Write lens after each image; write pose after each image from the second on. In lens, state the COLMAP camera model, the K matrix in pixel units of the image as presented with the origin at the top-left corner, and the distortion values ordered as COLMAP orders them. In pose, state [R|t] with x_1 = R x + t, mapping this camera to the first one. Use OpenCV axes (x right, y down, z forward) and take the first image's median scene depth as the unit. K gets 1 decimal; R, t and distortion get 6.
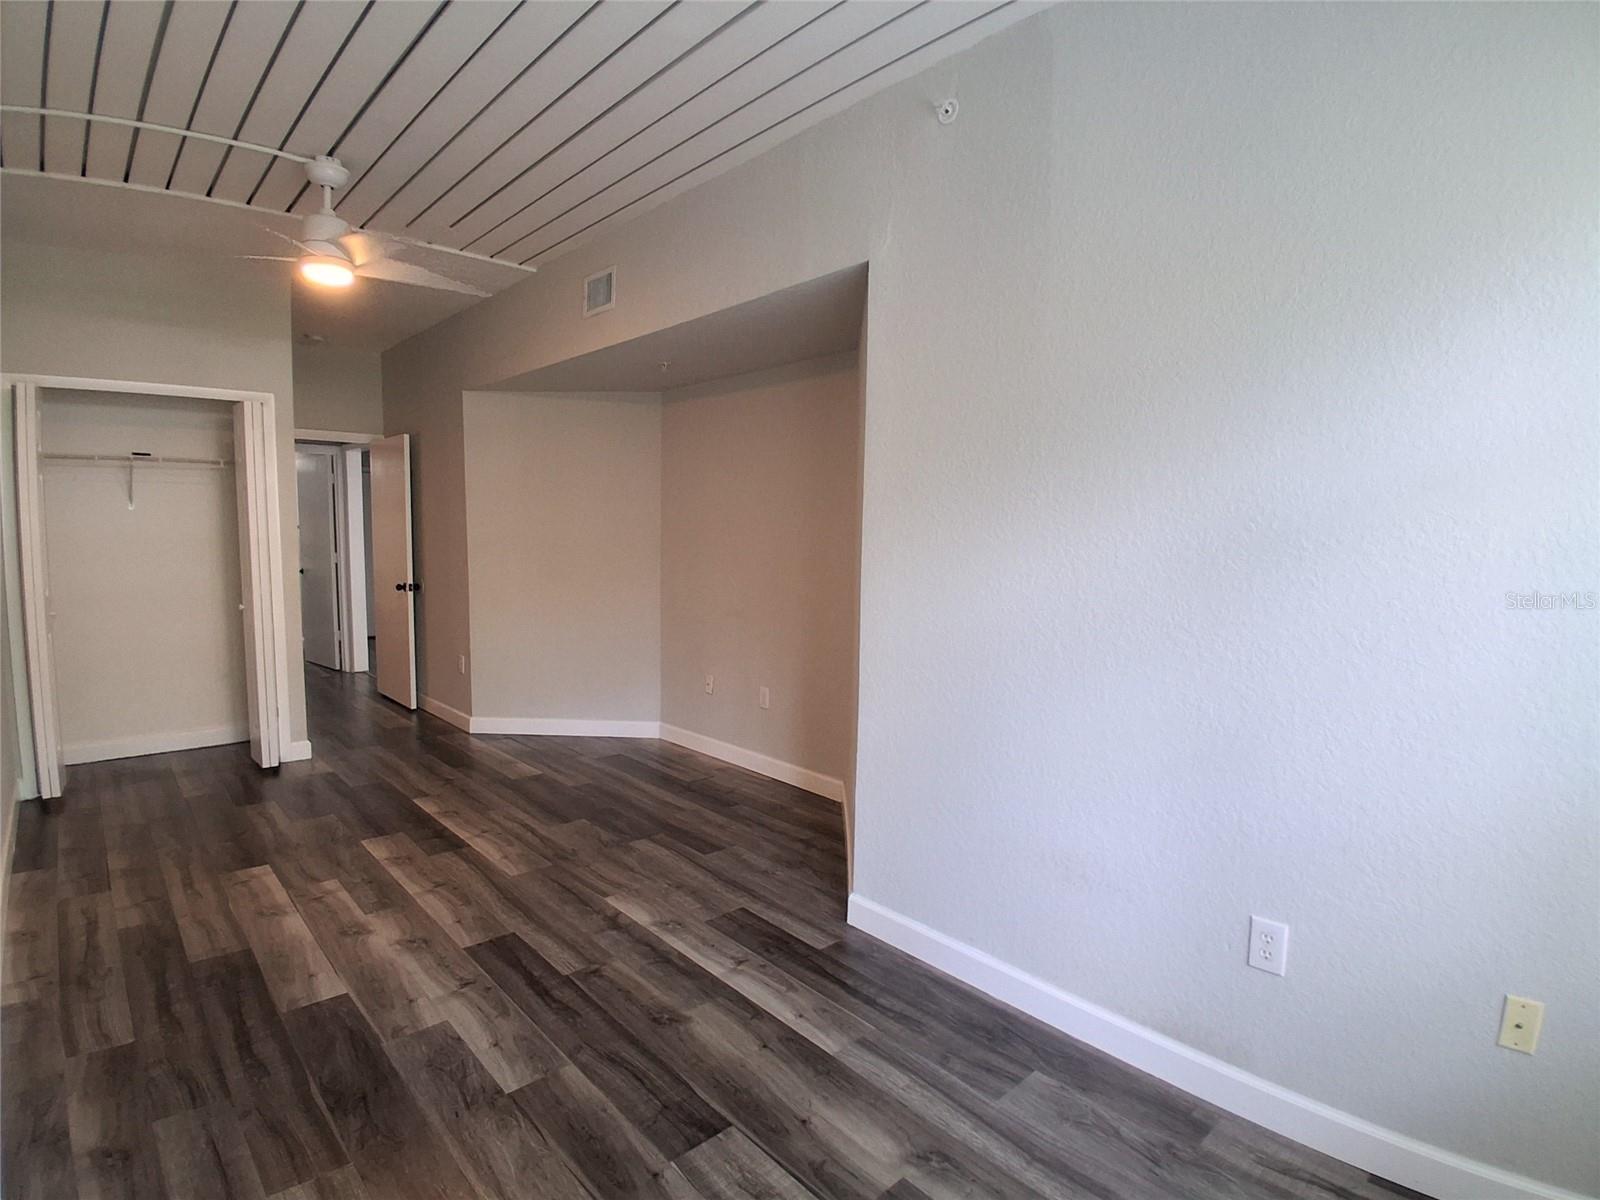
lens RADIAL K [[793.4, 0, 796.9], [0, 793.4, 603.3], [0, 0, 1]] dist [0.003775, -0.043120]
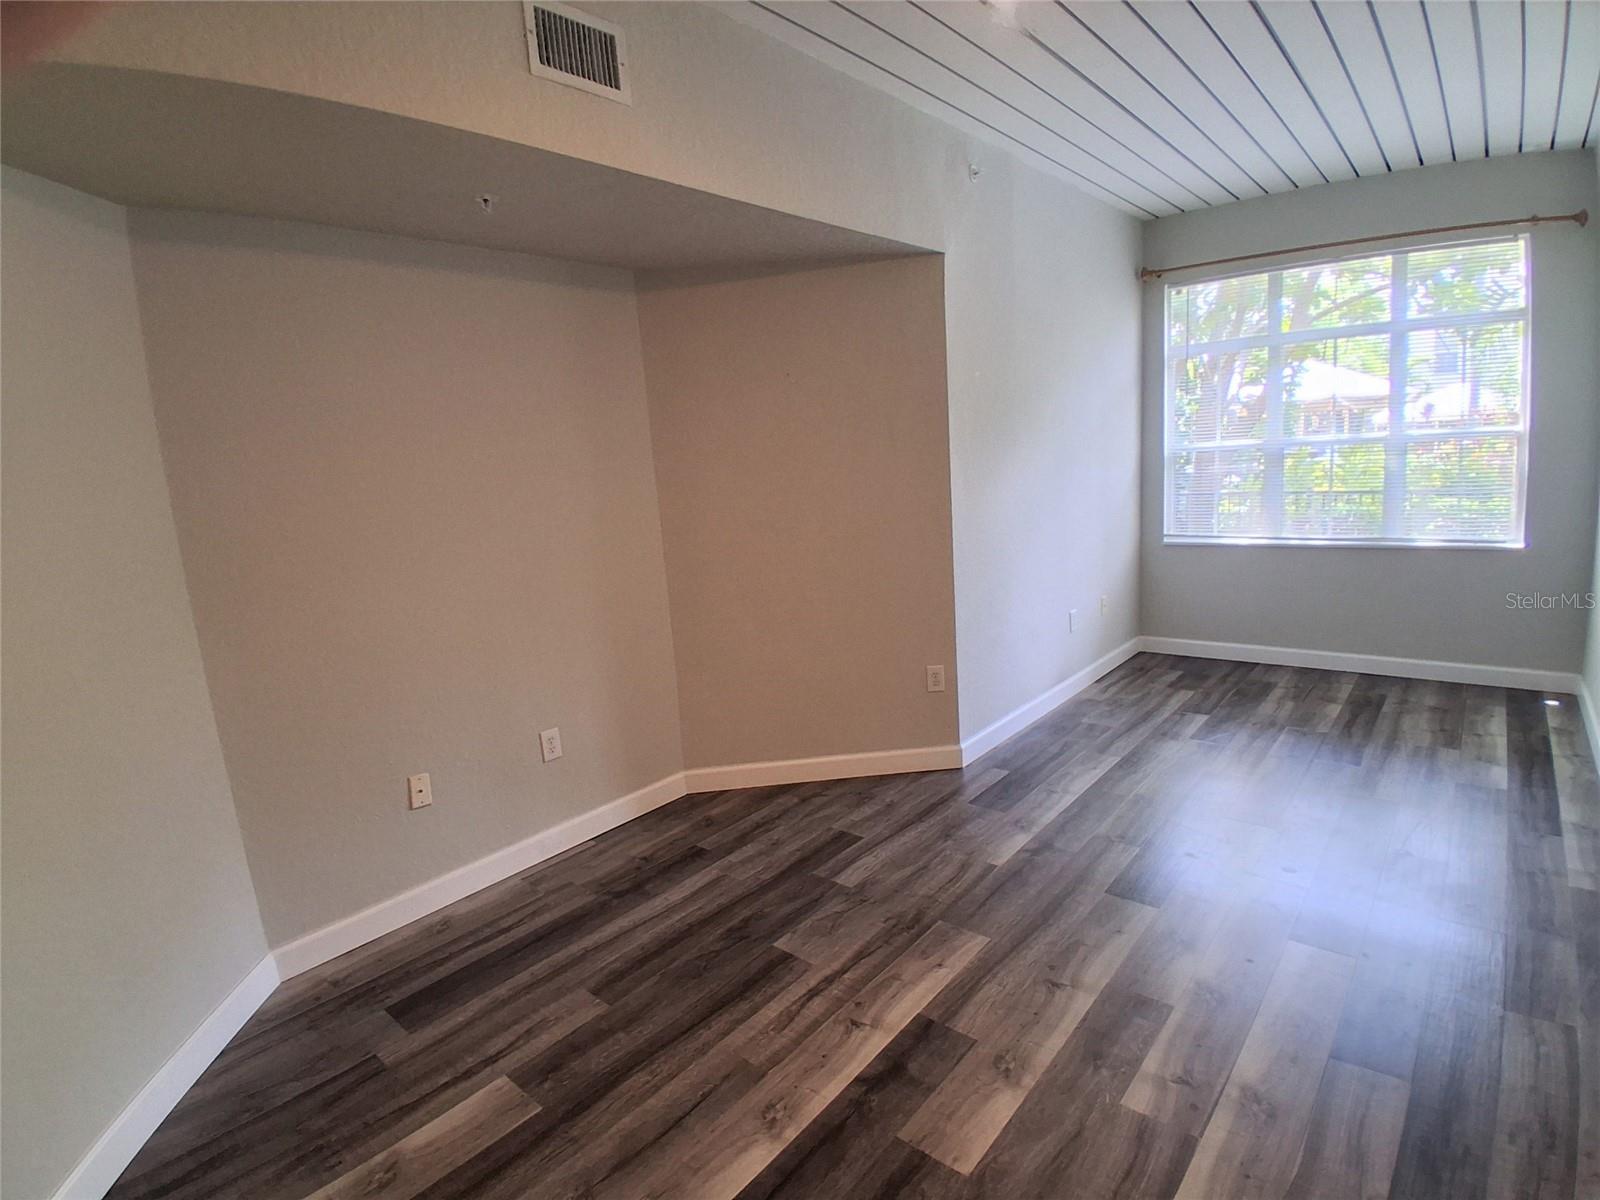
lens RADIAL K [[793.4, 0, 796.9], [0, 793.4, 603.3], [0, 0, 1]] dist [0.003775, -0.043120]
pose [[-0.095938, -0.188337, 0.977407, -0.921282], [0.157950, 0.966615, 0.201761, -0.135241], [-0.982776, 0.173738, -0.062987, 1.054079]]
